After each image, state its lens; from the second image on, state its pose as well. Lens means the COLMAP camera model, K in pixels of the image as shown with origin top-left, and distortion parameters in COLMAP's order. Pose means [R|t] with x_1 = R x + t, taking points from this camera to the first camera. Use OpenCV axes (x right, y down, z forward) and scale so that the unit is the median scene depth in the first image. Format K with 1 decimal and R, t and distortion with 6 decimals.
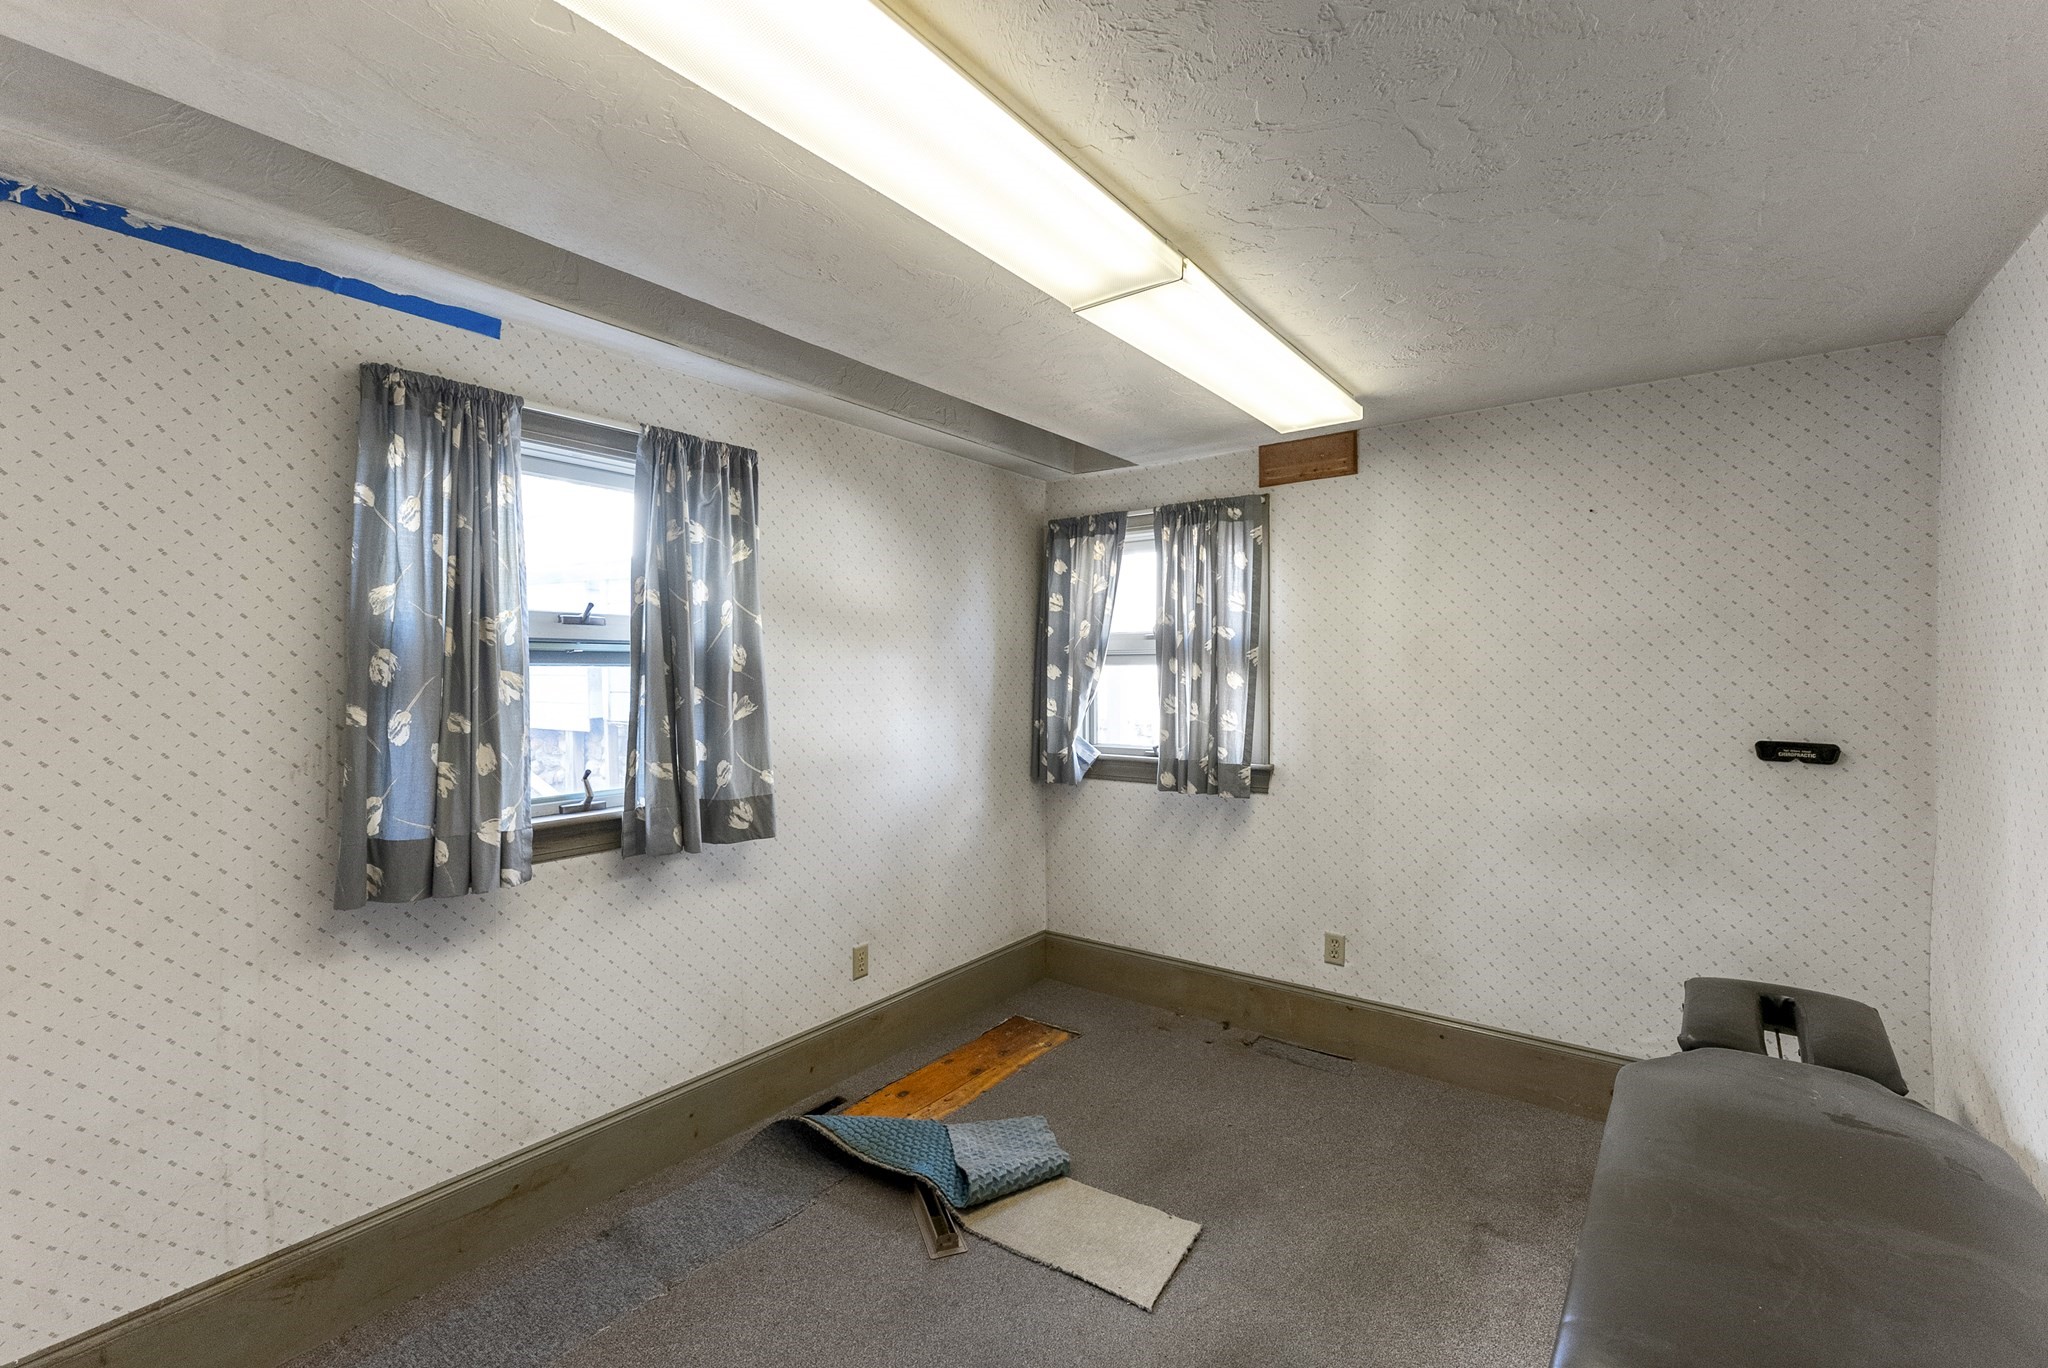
lens RADIAL K [[845.7, 0, 1018.5], [0, 845.7, 674.5], [0, 0, 1]] dist [0.001921, 0.000336]
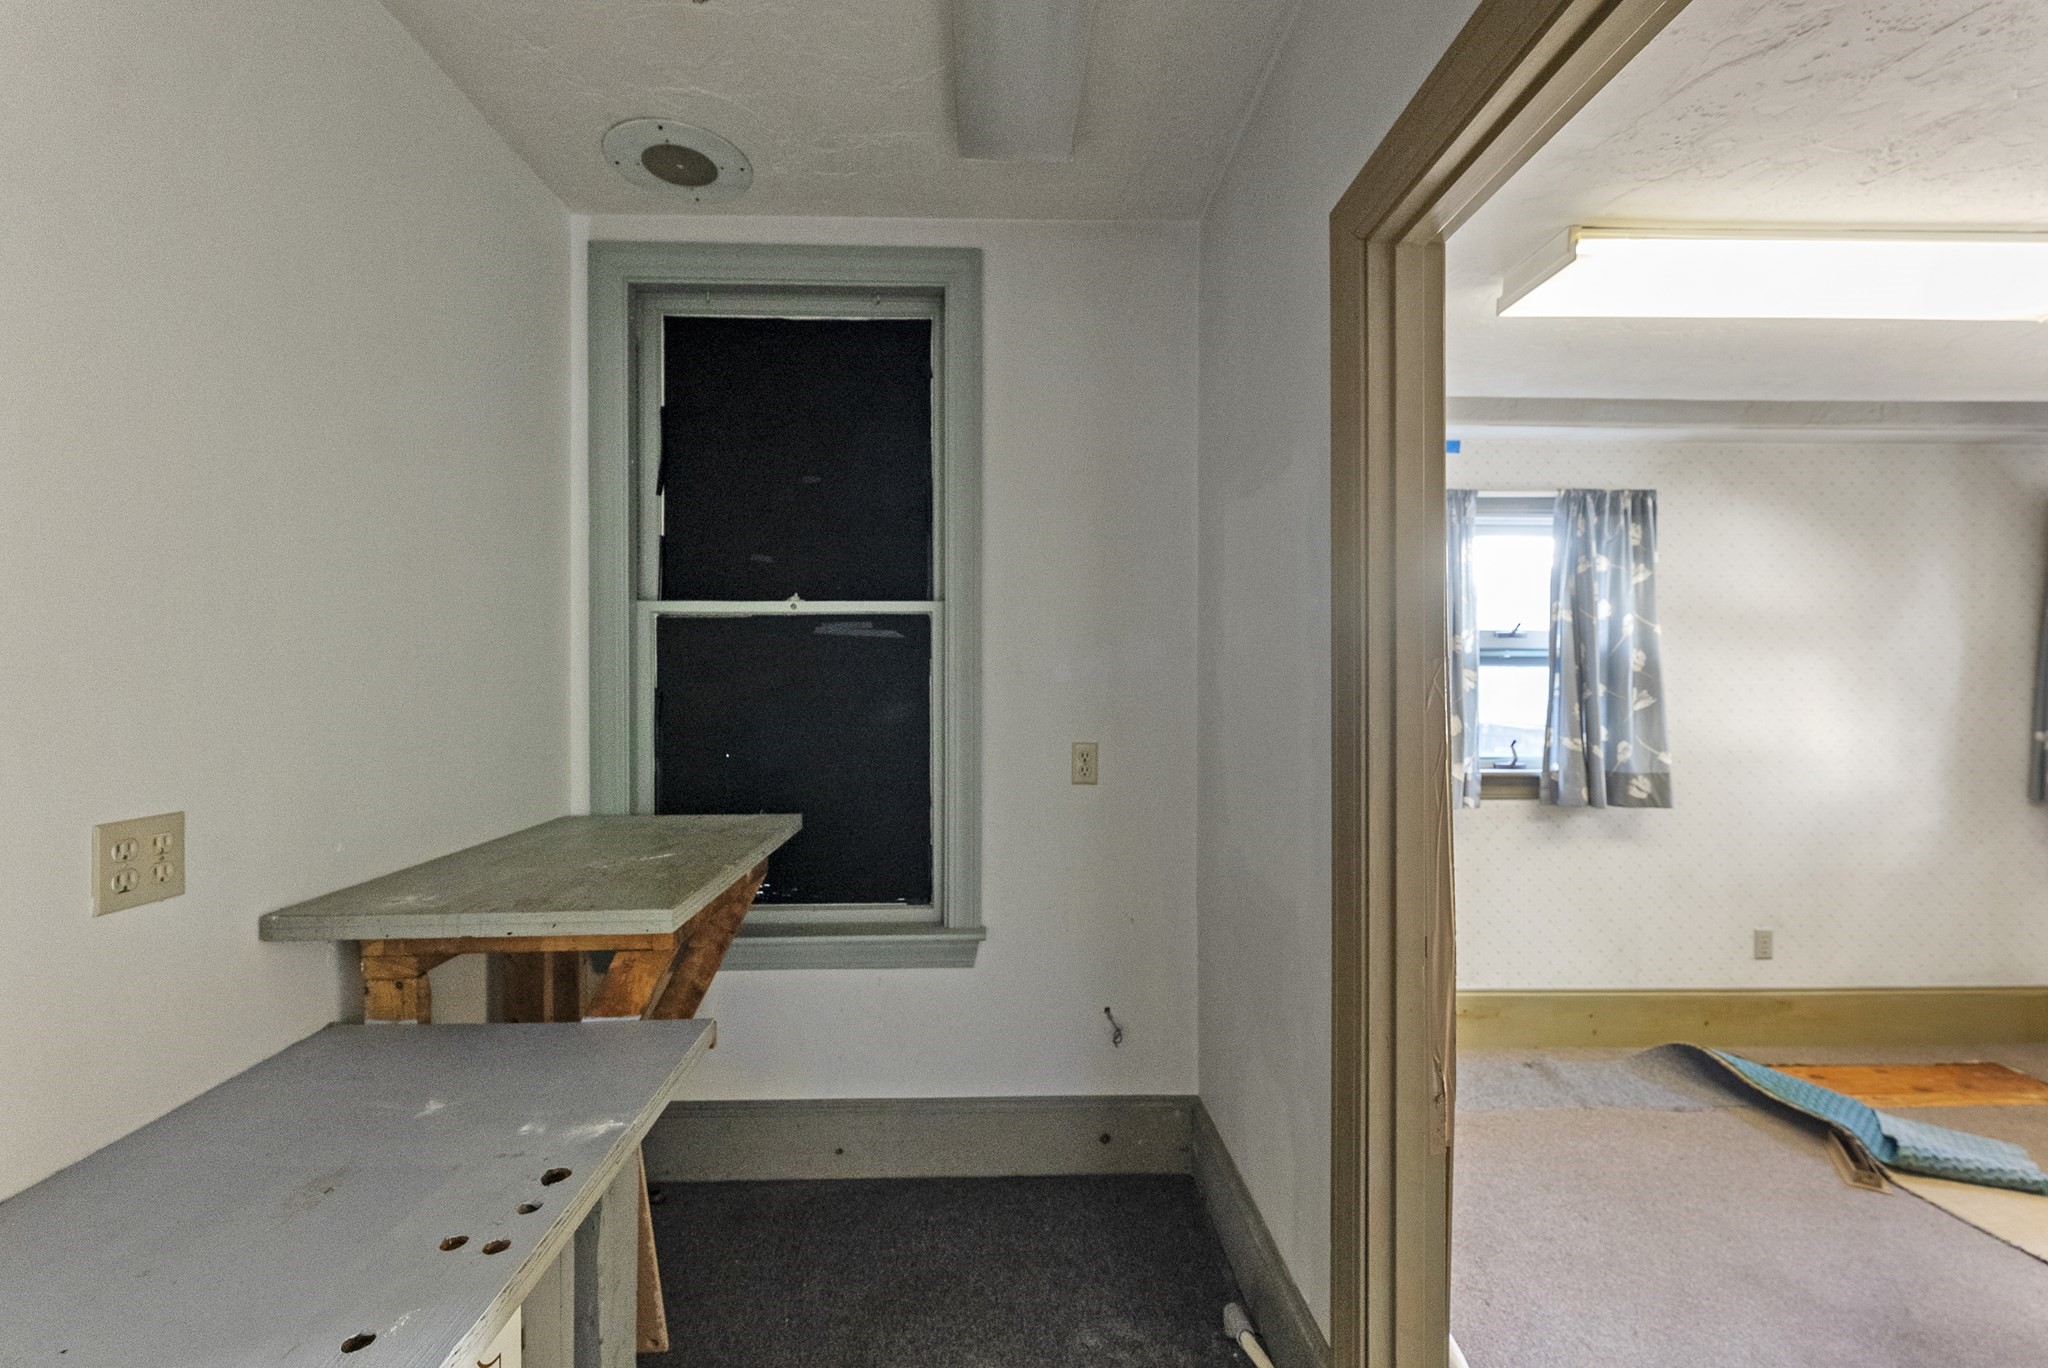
lens RADIAL K [[845.7, 0, 1016.2], [0, 845.7, 687.9], [0, 0, 1]] dist [0.001921, 0.000336]
pose [[0.620944, 0.006239, -0.783830, 0.081286], [-0.009484, 0.999955, 0.000446, 0.031180], [0.783798, 0.007156, 0.620975, -0.517094]]
